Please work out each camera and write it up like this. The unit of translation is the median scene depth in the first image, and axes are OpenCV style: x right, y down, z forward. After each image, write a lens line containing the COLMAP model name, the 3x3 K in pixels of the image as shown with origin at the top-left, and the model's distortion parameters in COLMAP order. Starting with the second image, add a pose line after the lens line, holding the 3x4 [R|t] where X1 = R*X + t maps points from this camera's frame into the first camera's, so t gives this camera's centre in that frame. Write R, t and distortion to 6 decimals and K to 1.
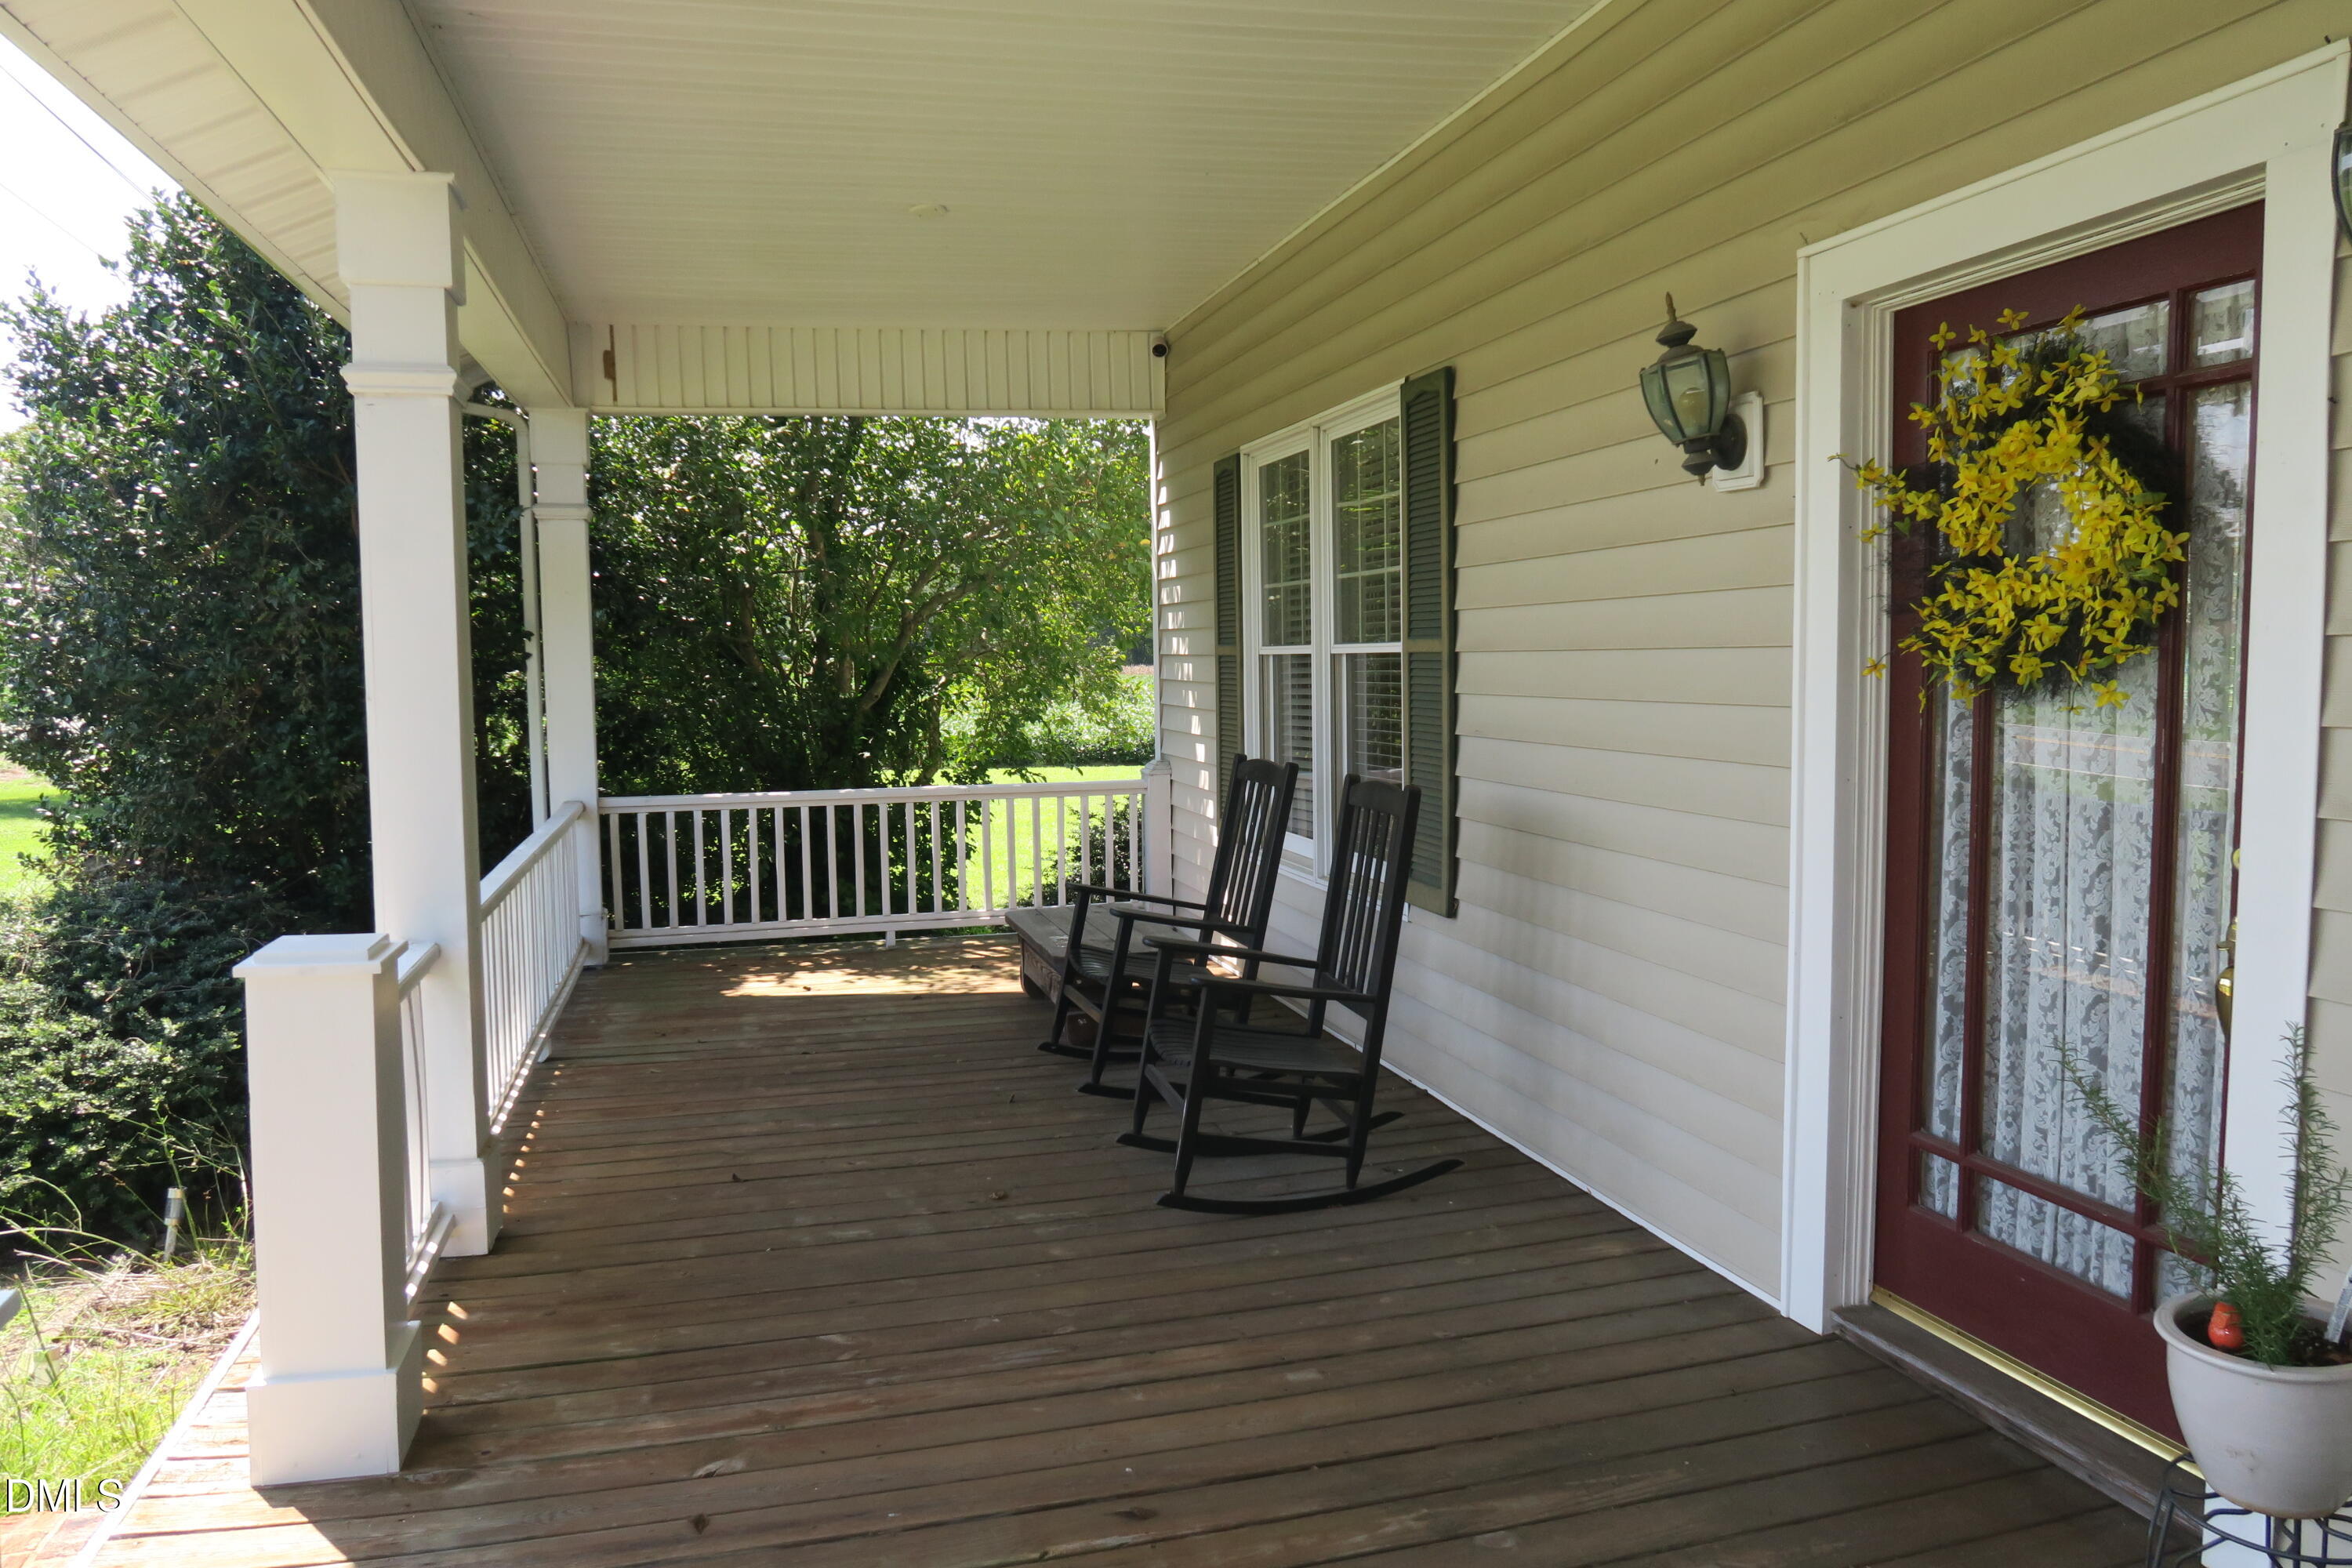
lens RADIAL K [[1618.2, 0, 1188.5], [0, 1618.2, 783.2], [0, 0, 1]] dist [-0.005004, 0.010160]
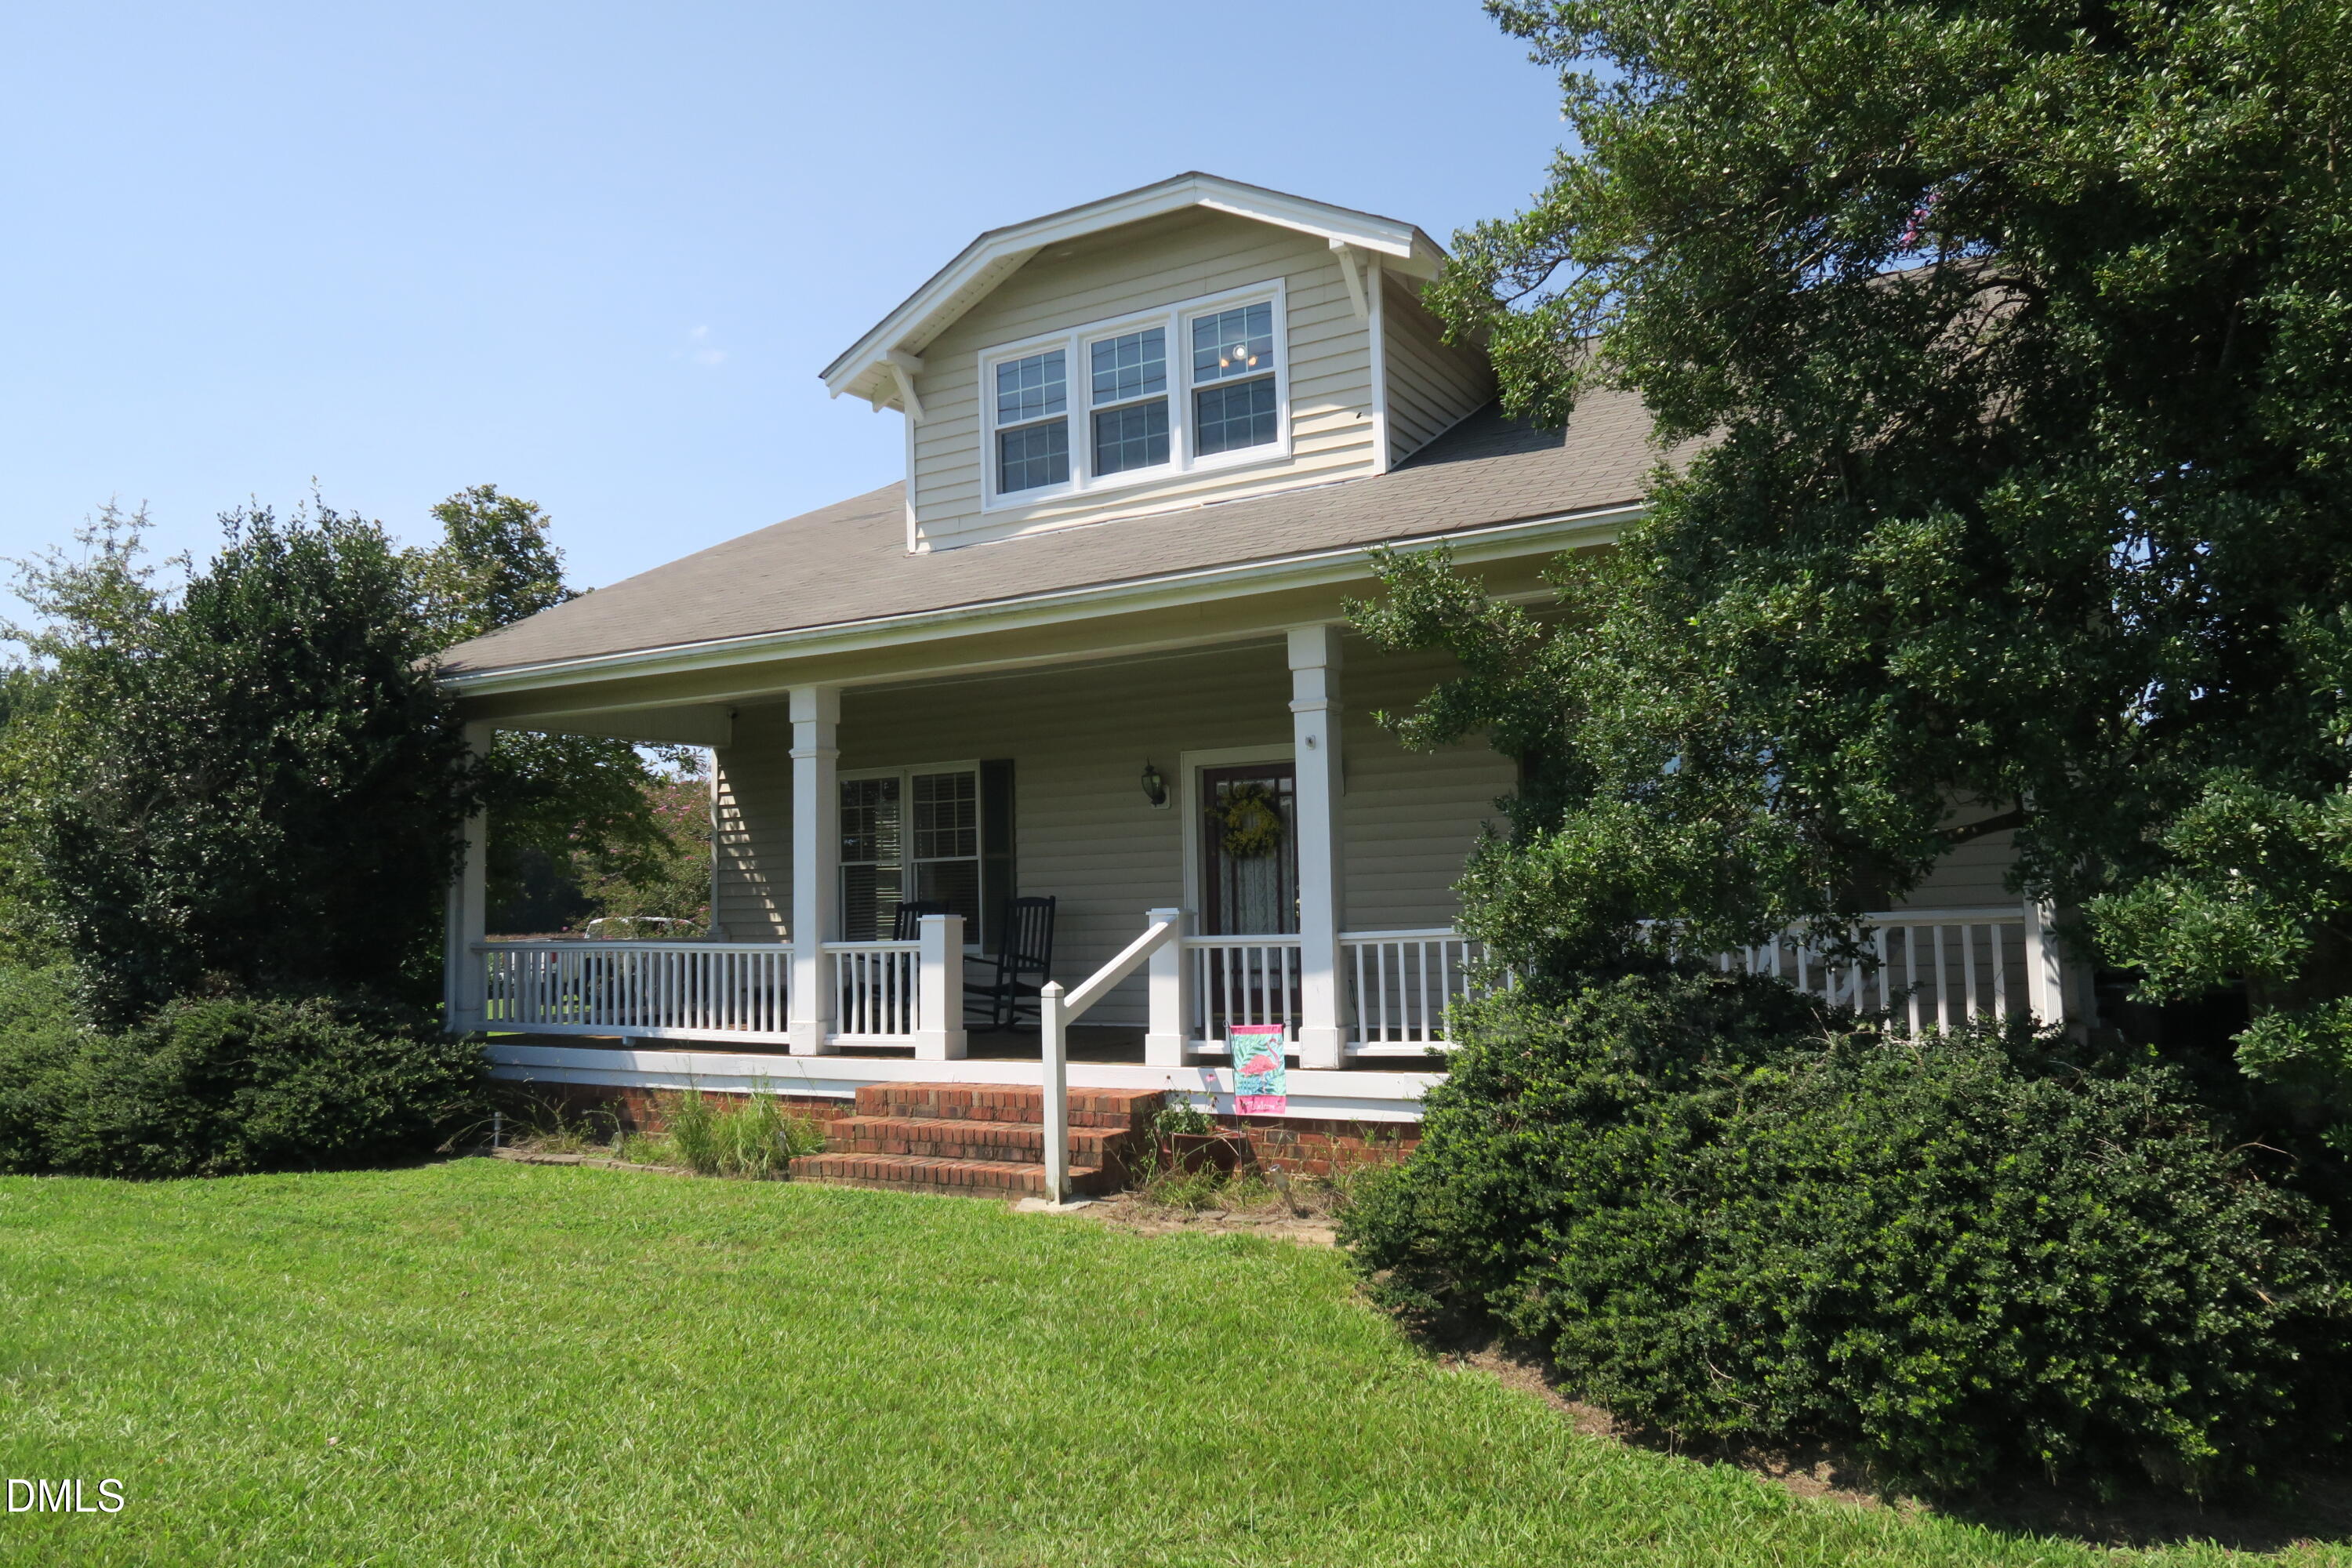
lens RADIAL K [[1618.2, 0, 1175.5], [0, 1618.2, 775.0], [0, 0, 1]] dist [-0.005004, 0.010160]
pose [[0.710967, 0.050400, 0.701417, -2.416072], [0.072936, 0.986764, -0.144833, 0.304477], [-0.699433, 0.154131, 0.697881, -1.760748]]
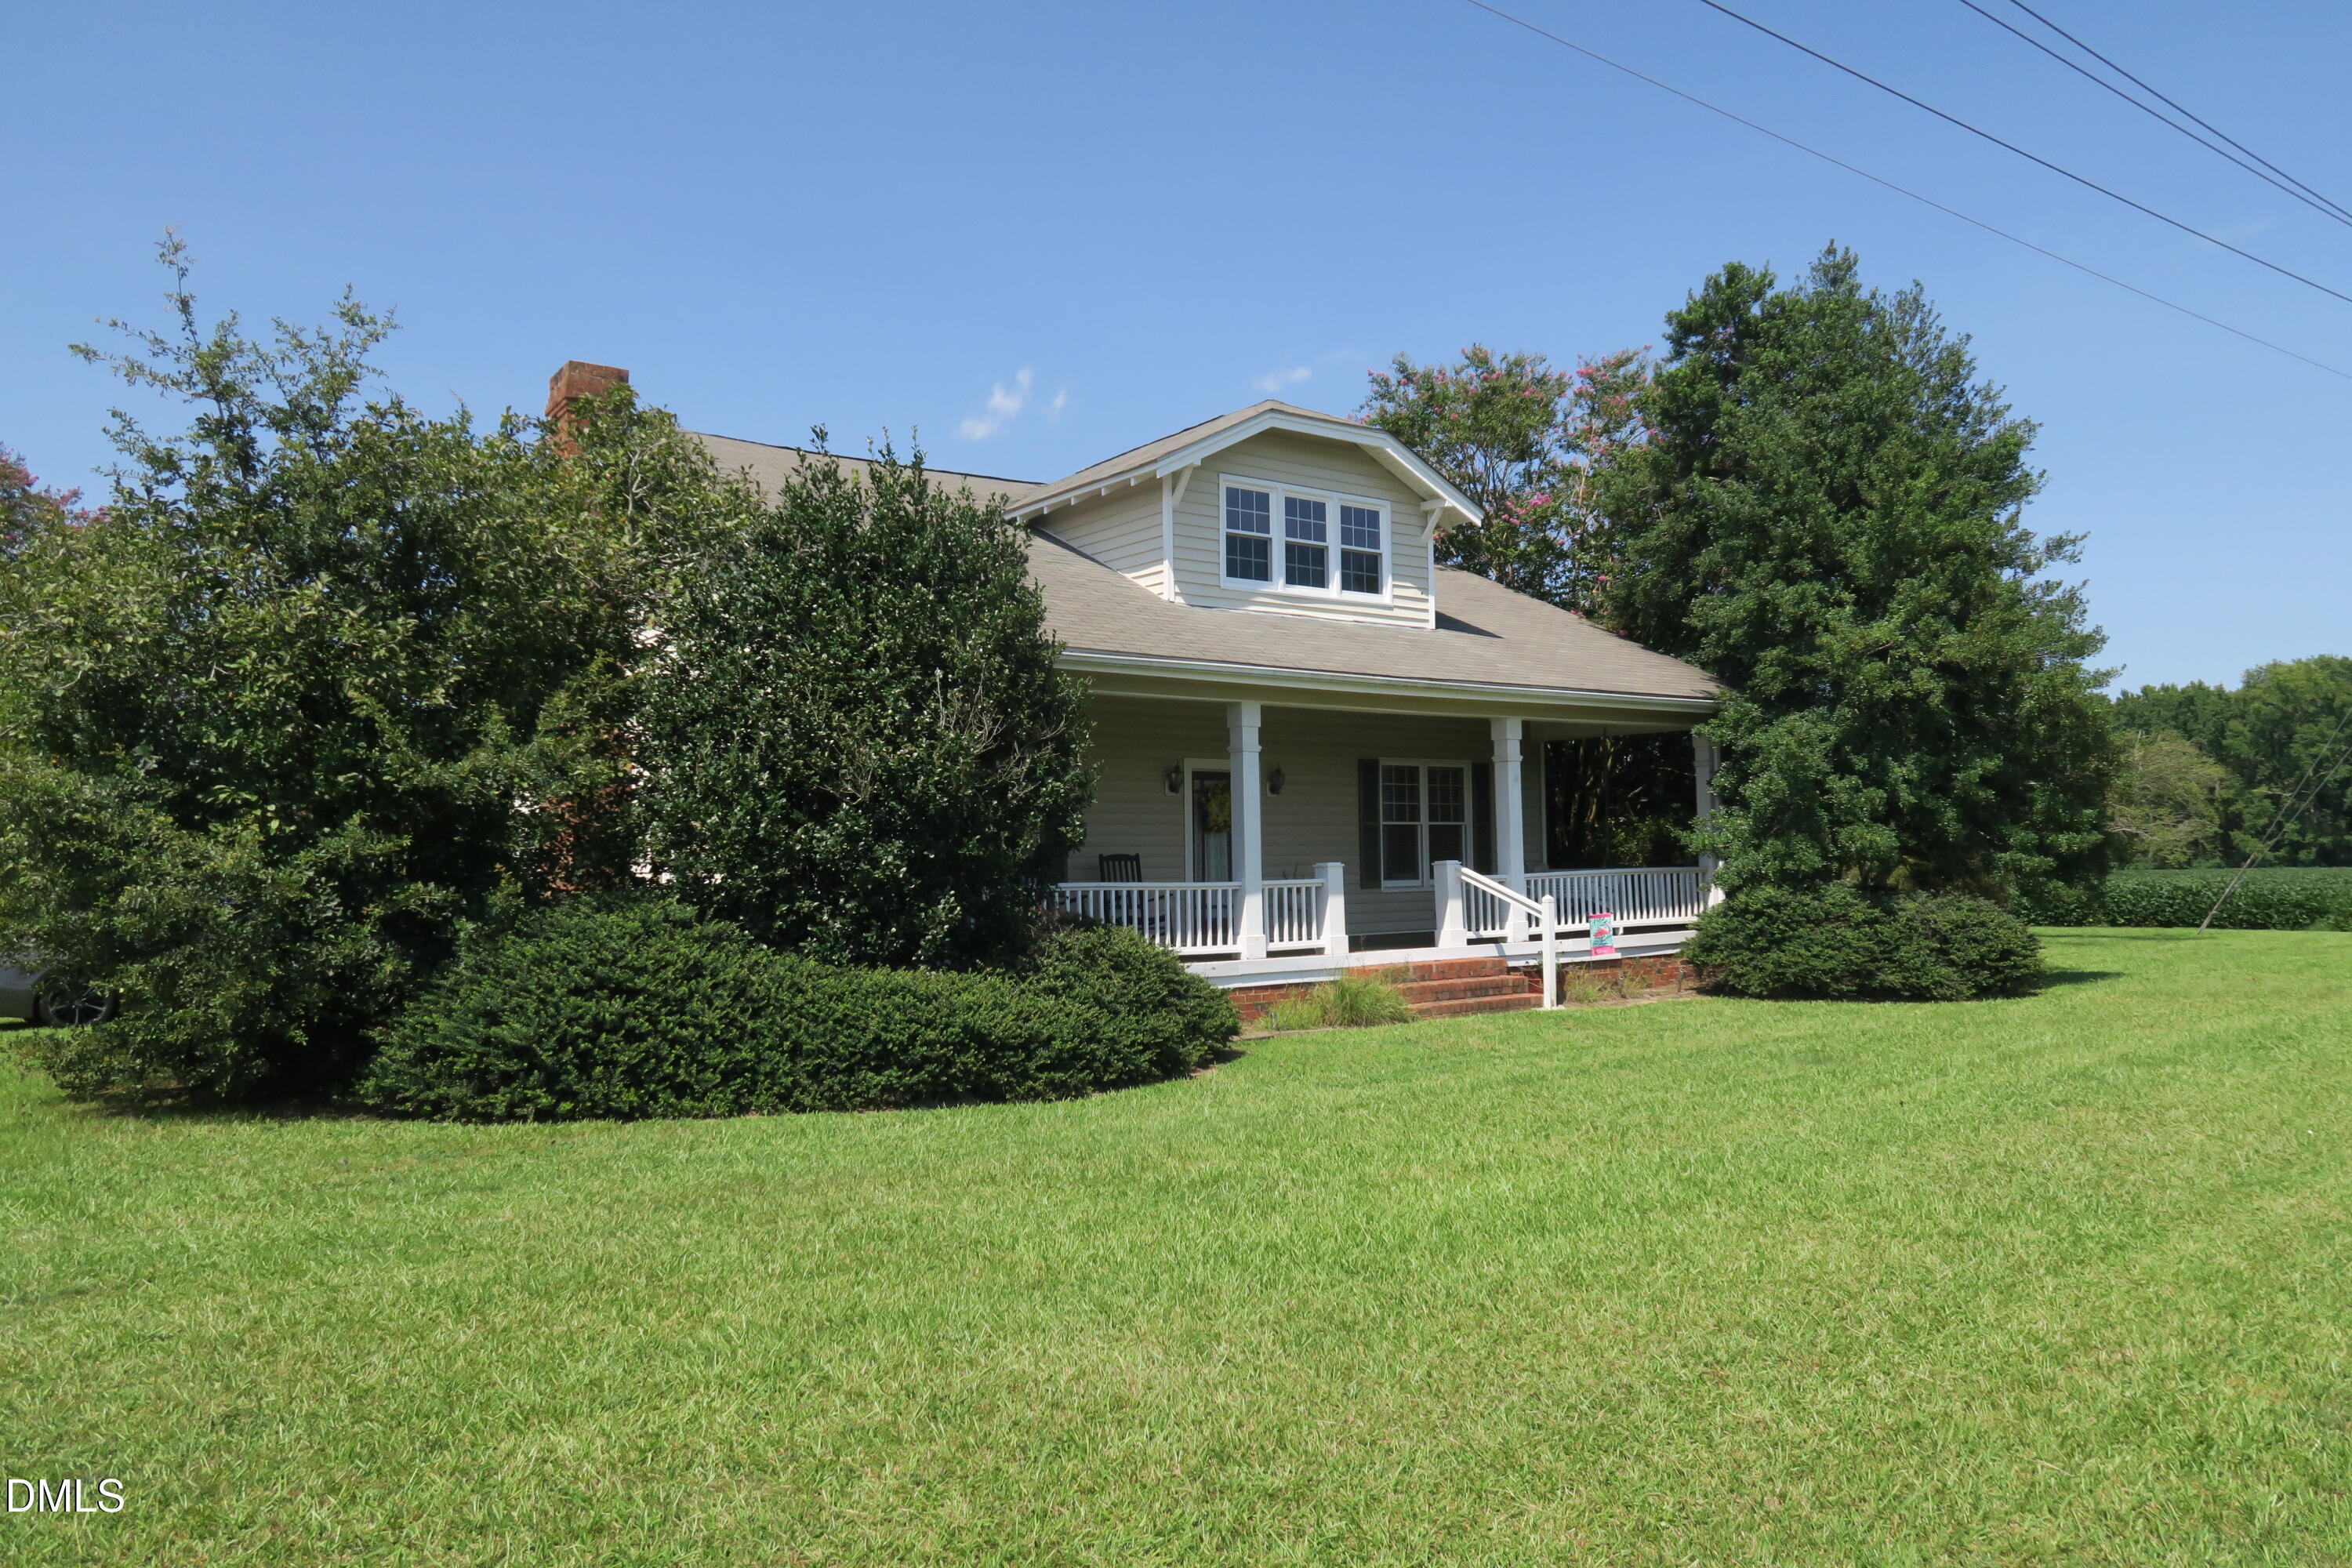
lens RADIAL K [[1618.2, 0, 1174.5], [0, 1618.2, 784.9], [0, 0, 1]] dist [-0.005004, 0.010160]
pose [[-0.344220, 0.058910, 0.937039, -5.117379], [0.085851, 0.995823, -0.031068, -0.053743], [-0.934956, 0.069752, -0.347840, 3.128278]]
